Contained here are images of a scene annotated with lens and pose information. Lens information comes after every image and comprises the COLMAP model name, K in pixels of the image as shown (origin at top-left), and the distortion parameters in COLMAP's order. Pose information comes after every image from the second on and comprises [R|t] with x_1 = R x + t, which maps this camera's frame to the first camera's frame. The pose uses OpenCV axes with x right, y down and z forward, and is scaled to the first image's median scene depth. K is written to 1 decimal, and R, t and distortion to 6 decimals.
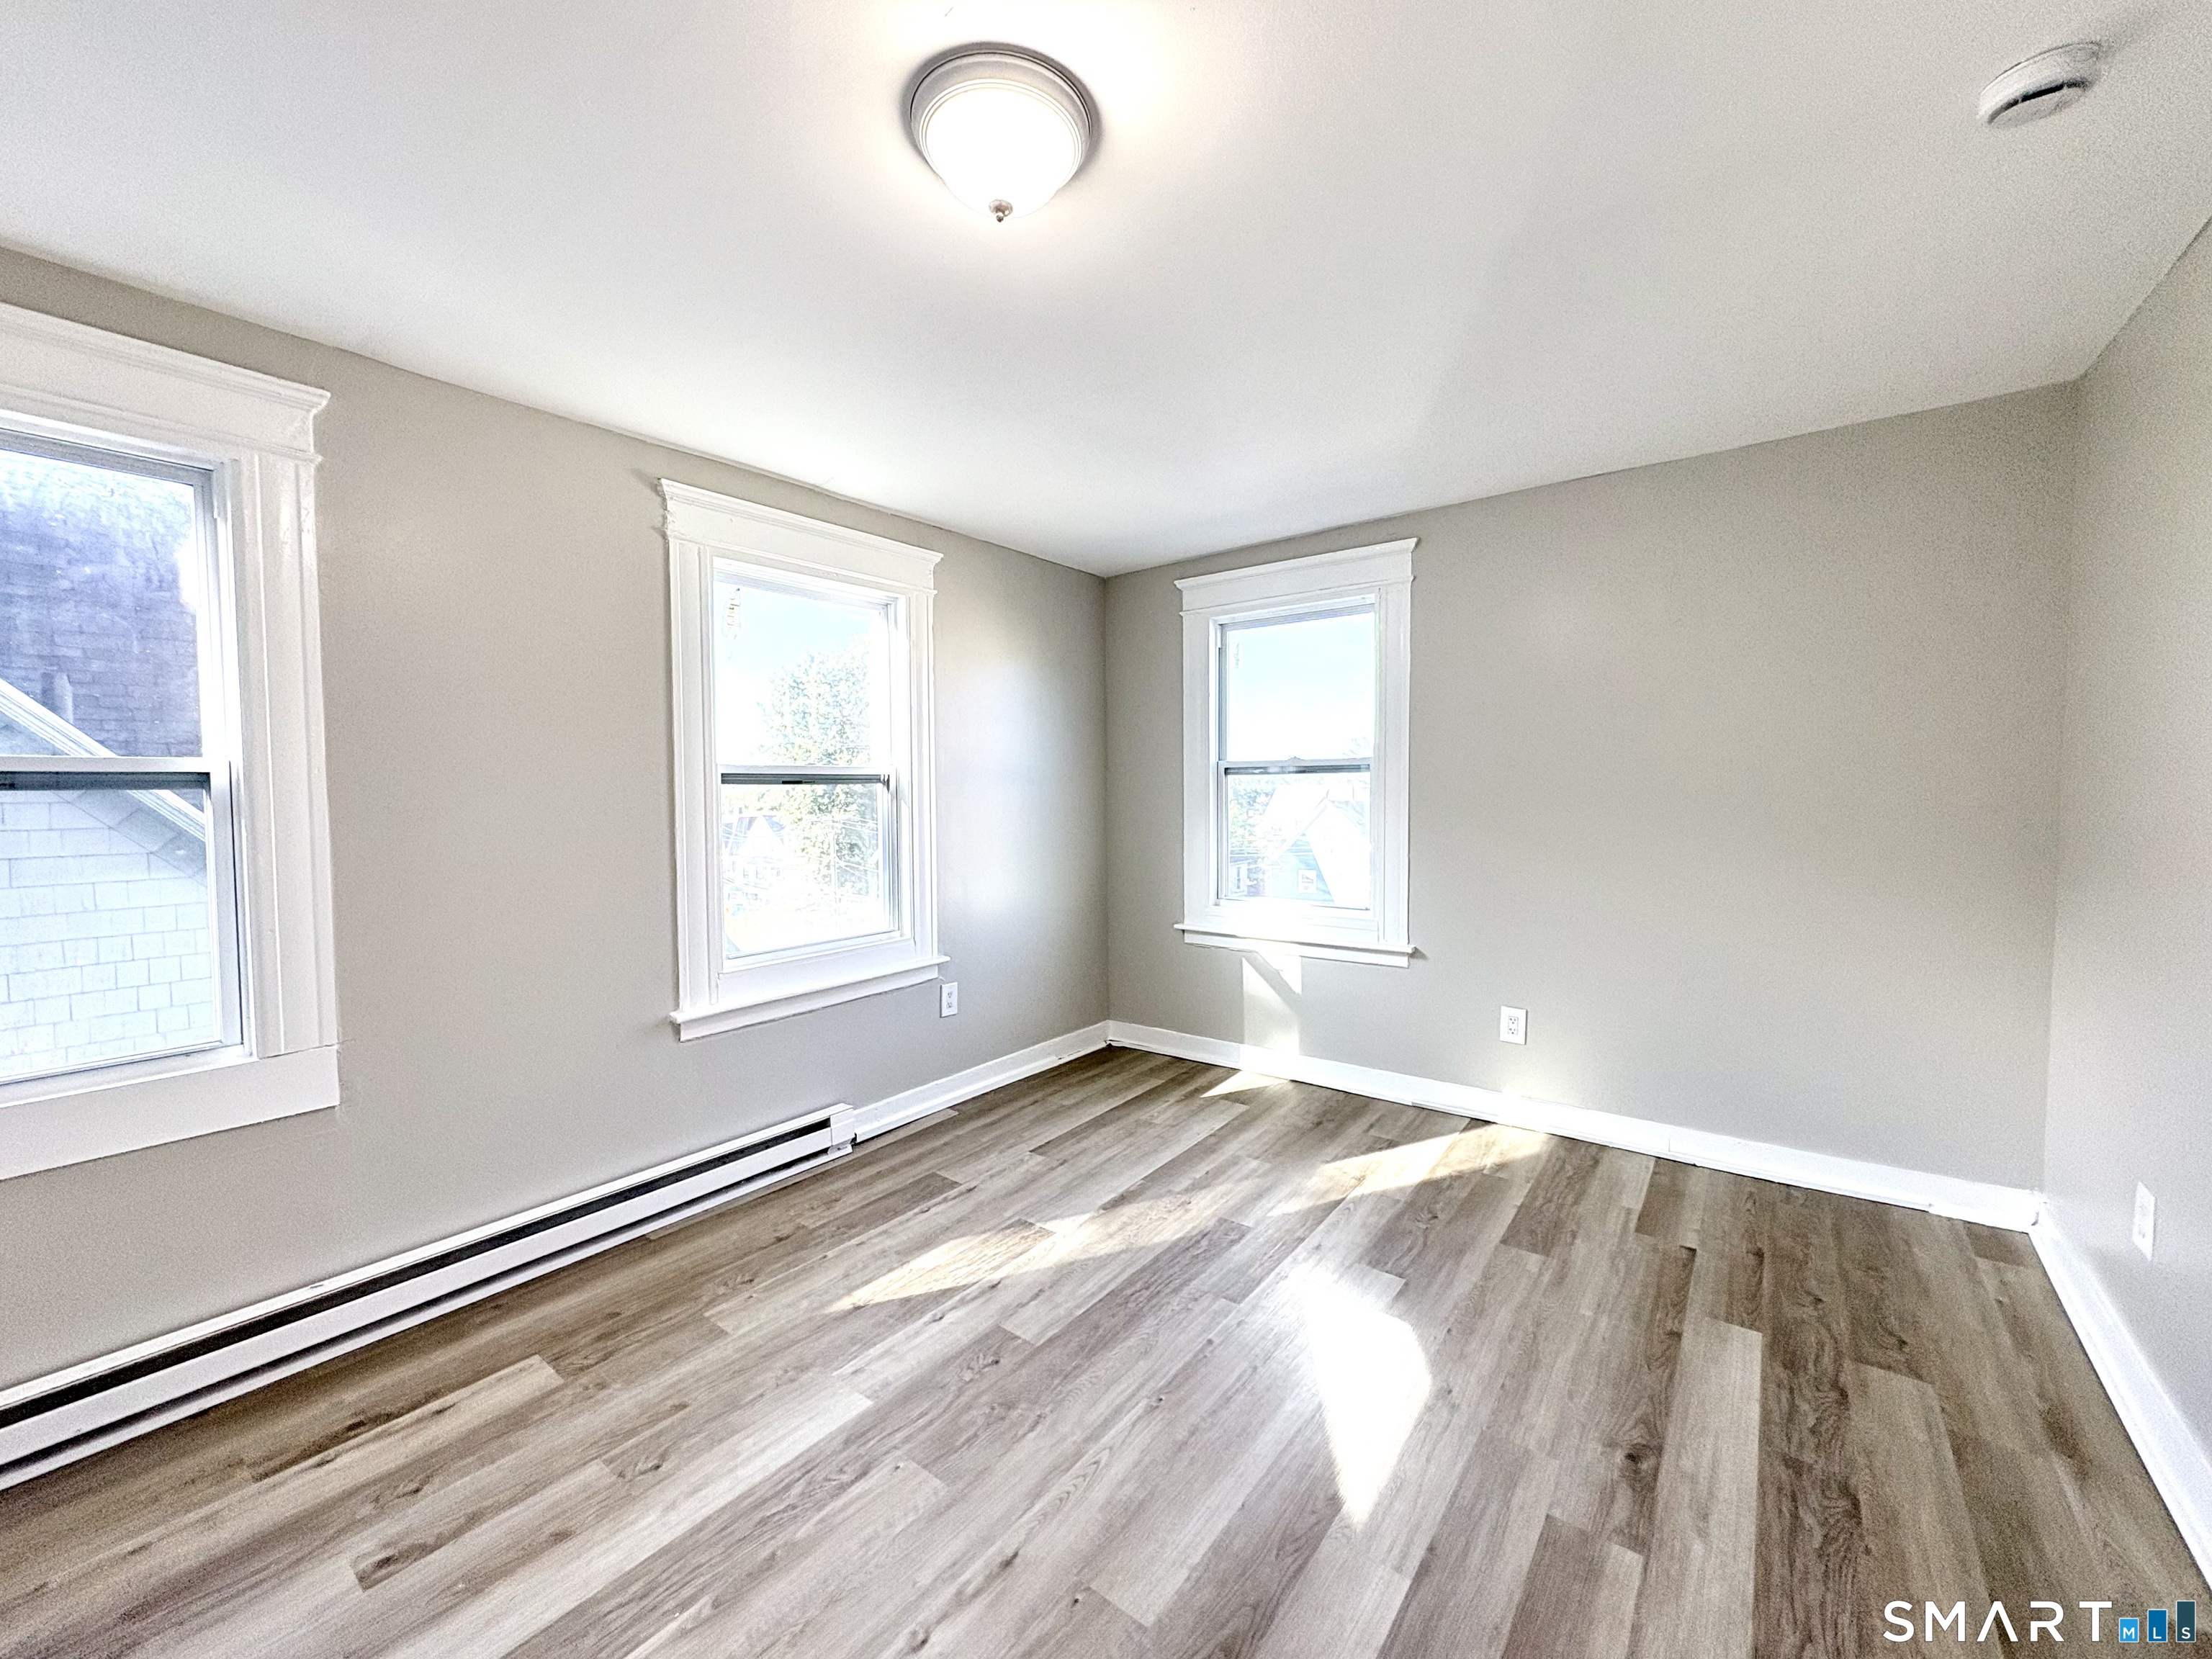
lens RADIAL K [[882.2, 0, 1105.8], [0, 882.2, 827.7], [0, 0, 1]] dist [-0.000828, -0.000151]
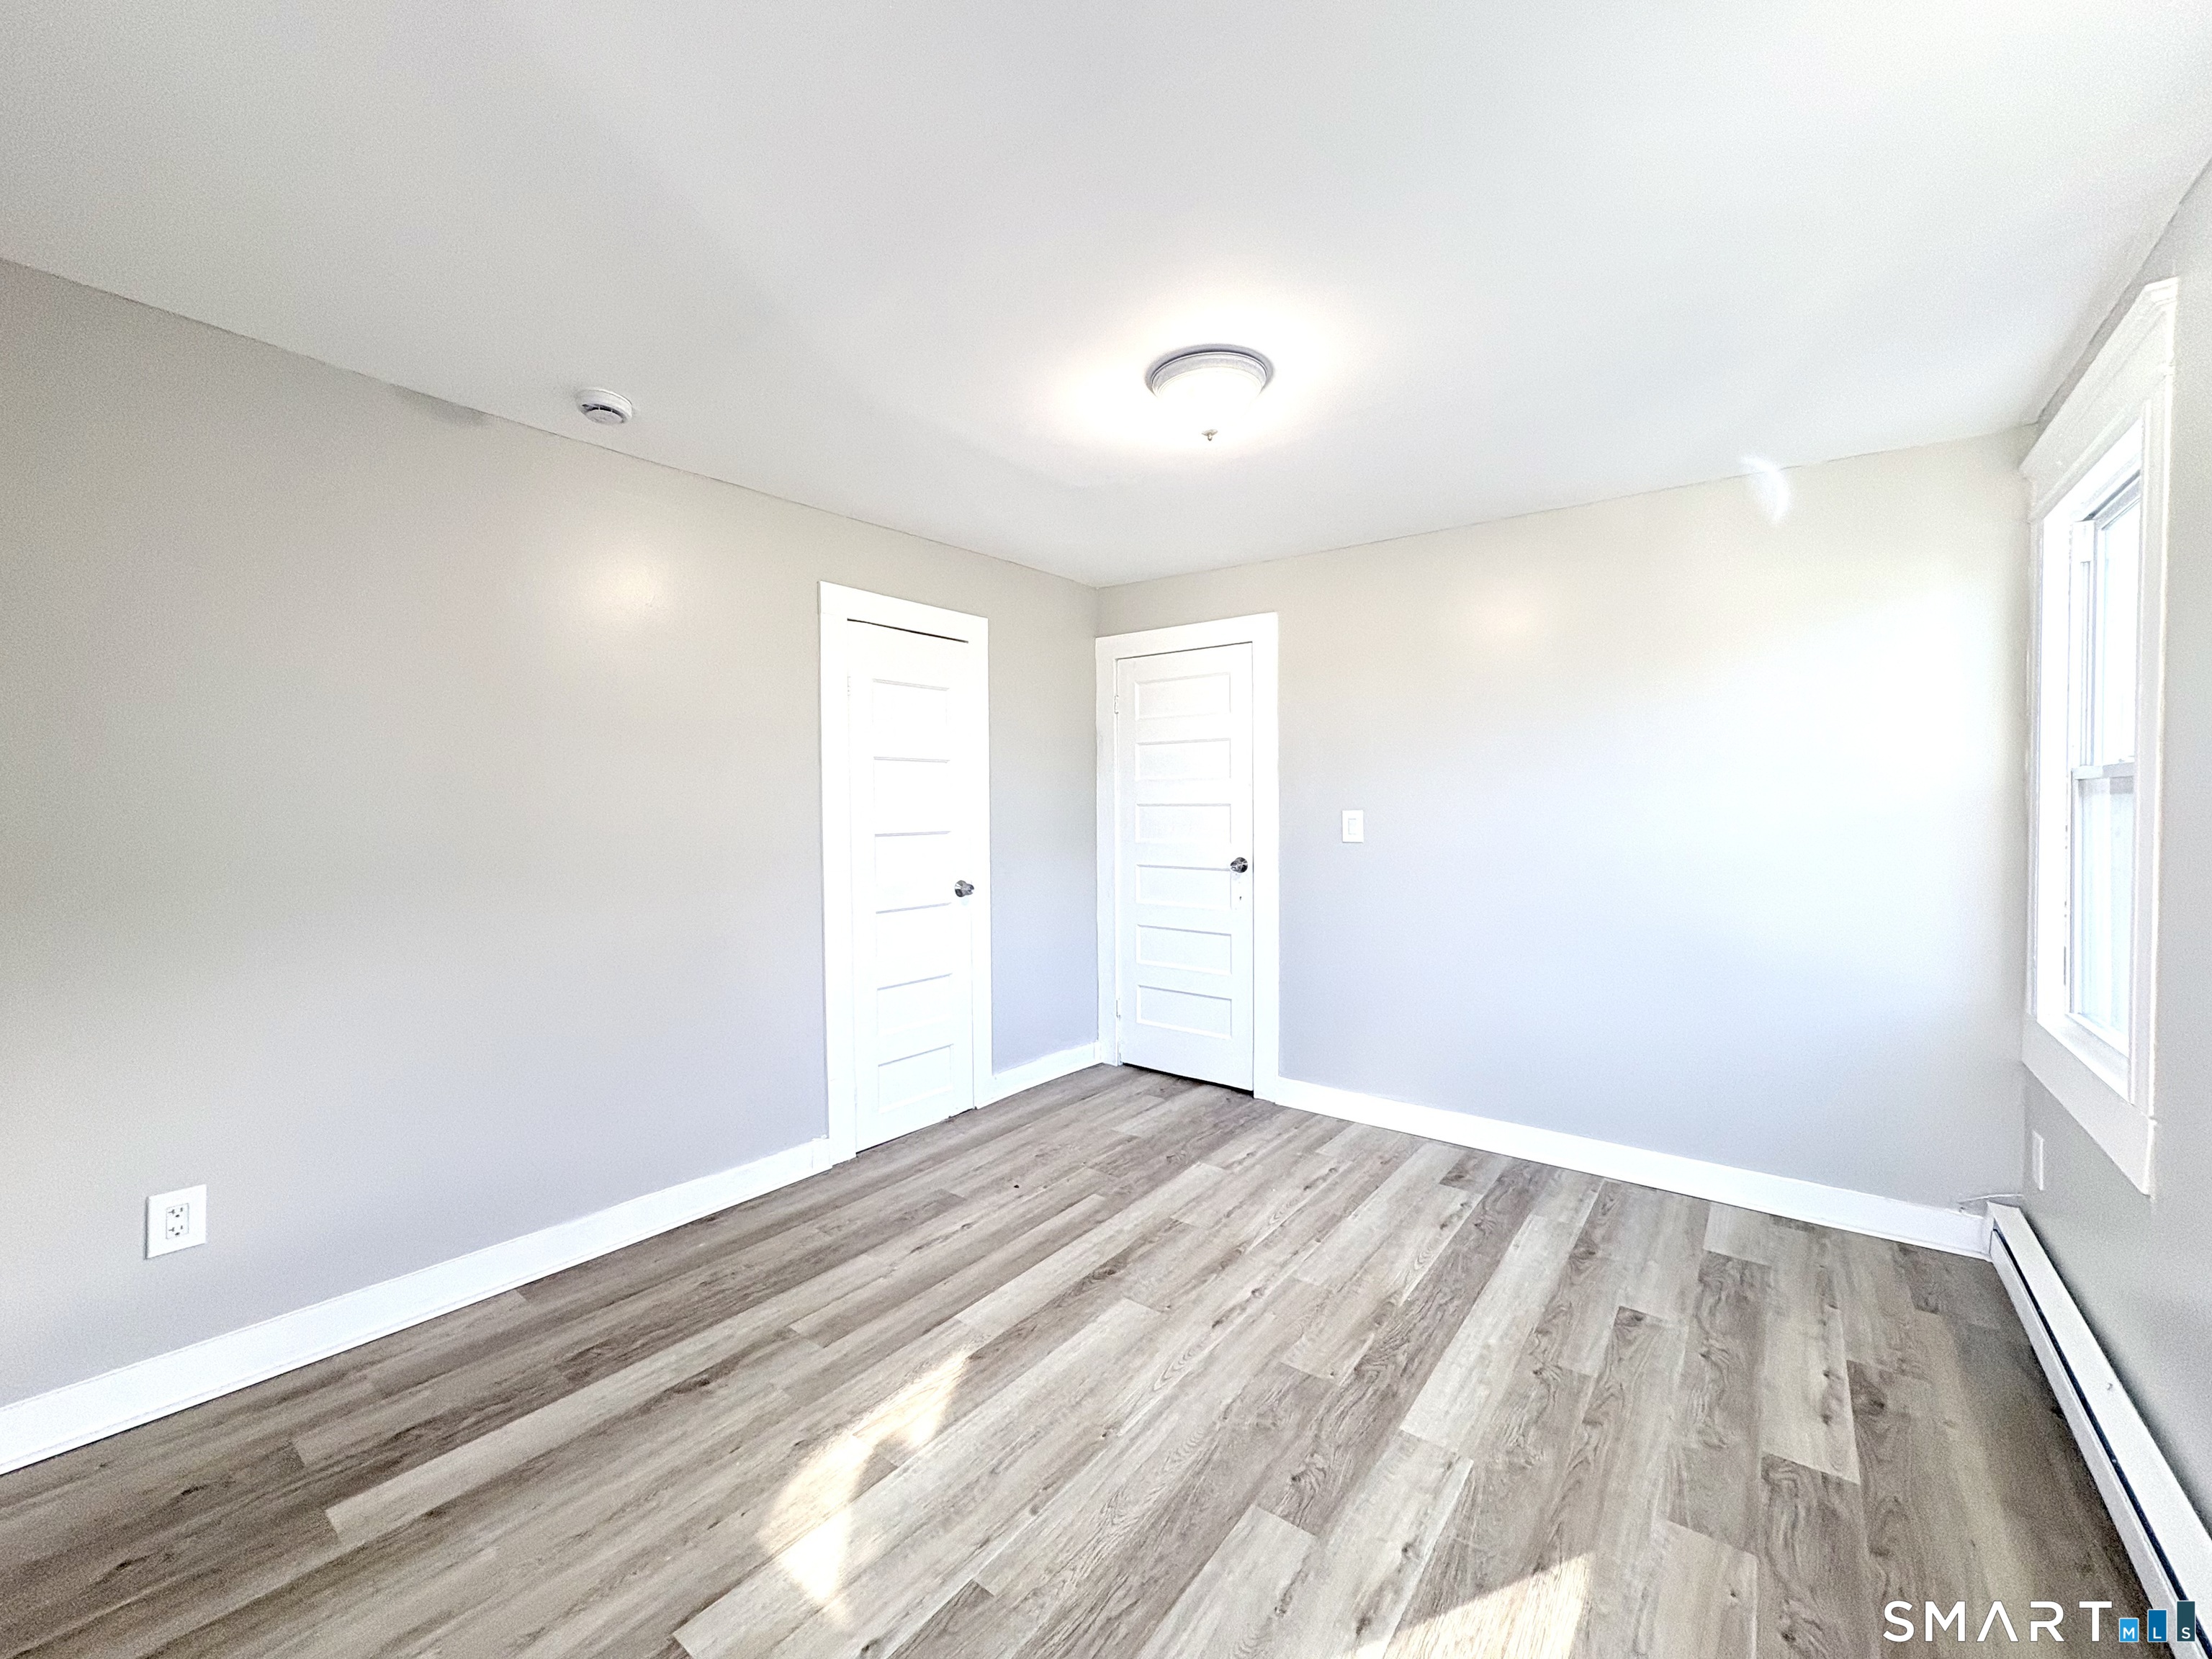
lens RADIAL K [[882.2, 0, 1101.7], [0, 882.2, 820.3], [0, 0, 1]] dist [-0.000828, -0.000151]
pose [[-0.999896, 0.012220, 0.007620, 0.050839], [0.012656, 0.998111, 0.060122, -0.083526], [-0.006871, 0.060213, -0.998162, 1.956469]]
